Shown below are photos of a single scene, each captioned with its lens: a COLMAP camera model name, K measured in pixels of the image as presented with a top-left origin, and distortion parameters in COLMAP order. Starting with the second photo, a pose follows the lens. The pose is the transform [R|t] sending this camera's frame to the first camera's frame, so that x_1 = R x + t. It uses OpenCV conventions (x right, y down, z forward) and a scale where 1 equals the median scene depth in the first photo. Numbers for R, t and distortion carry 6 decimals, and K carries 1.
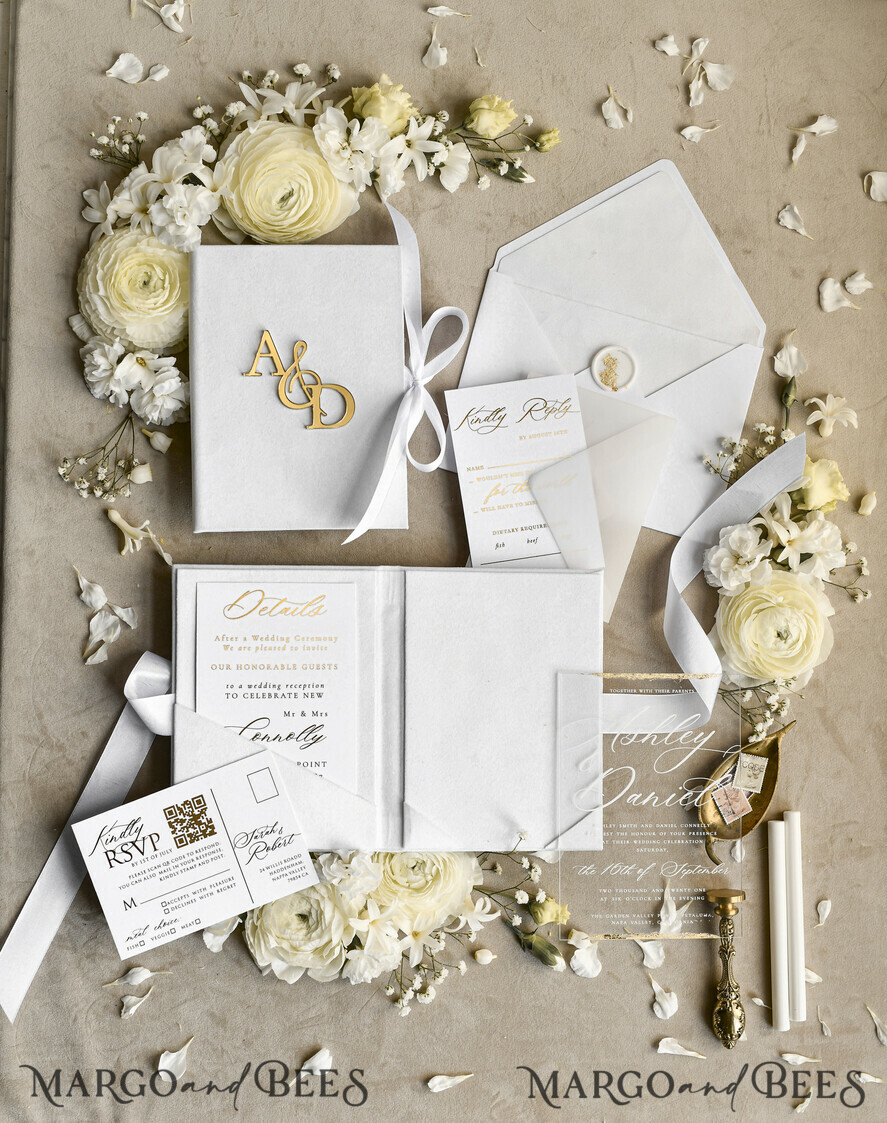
lens RADIAL K [[1978.7, 0, 441.8], [0, 1978.7, 582.4], [0, 0, 1]] dist [-0.031285, 0.038190]
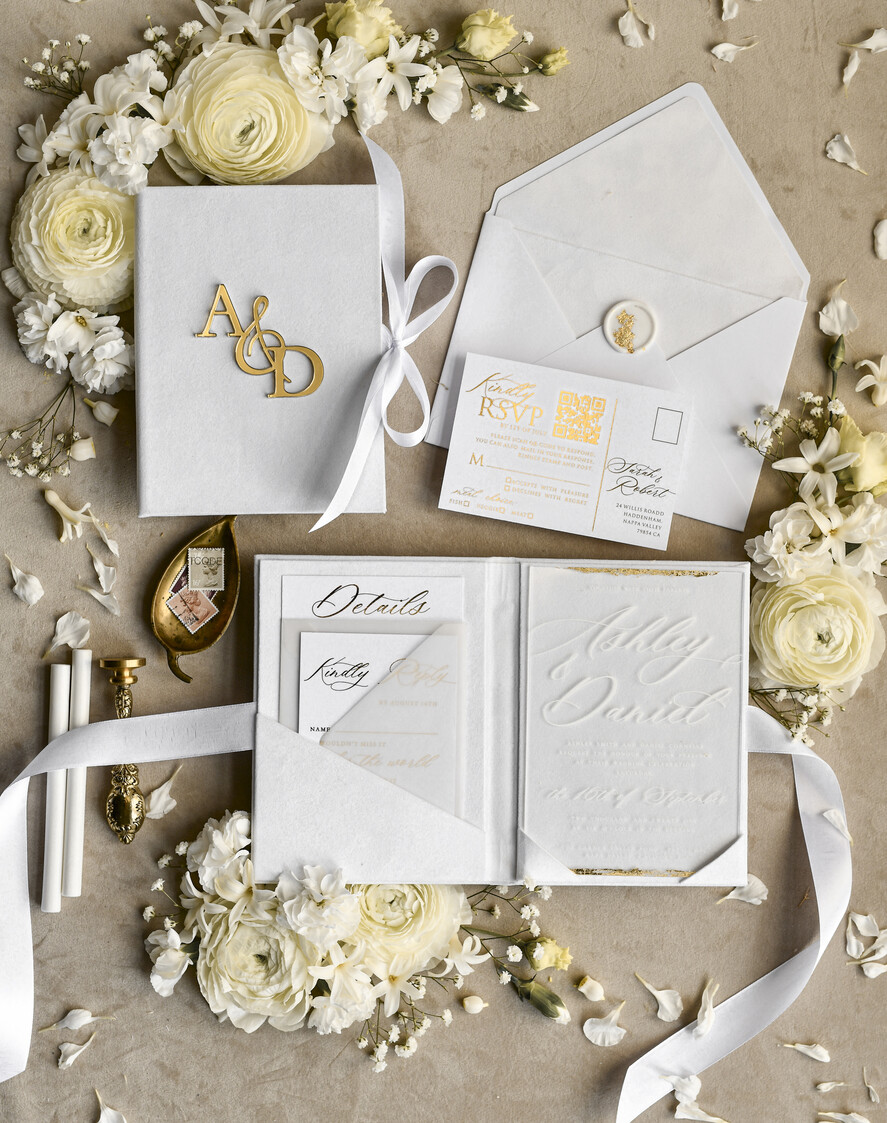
lens RADIAL K [[1978.7, 0, 441.8], [0, 1978.7, 582.4], [0, 0, 1]] dist [-0.031285, 0.038190]
pose [[0.997407, 0.005021, -0.071796, 0.069324], [-0.003577, 0.999789, 0.020227, -0.014157], [0.071882, -0.019918, 0.997214, 0.135703]]
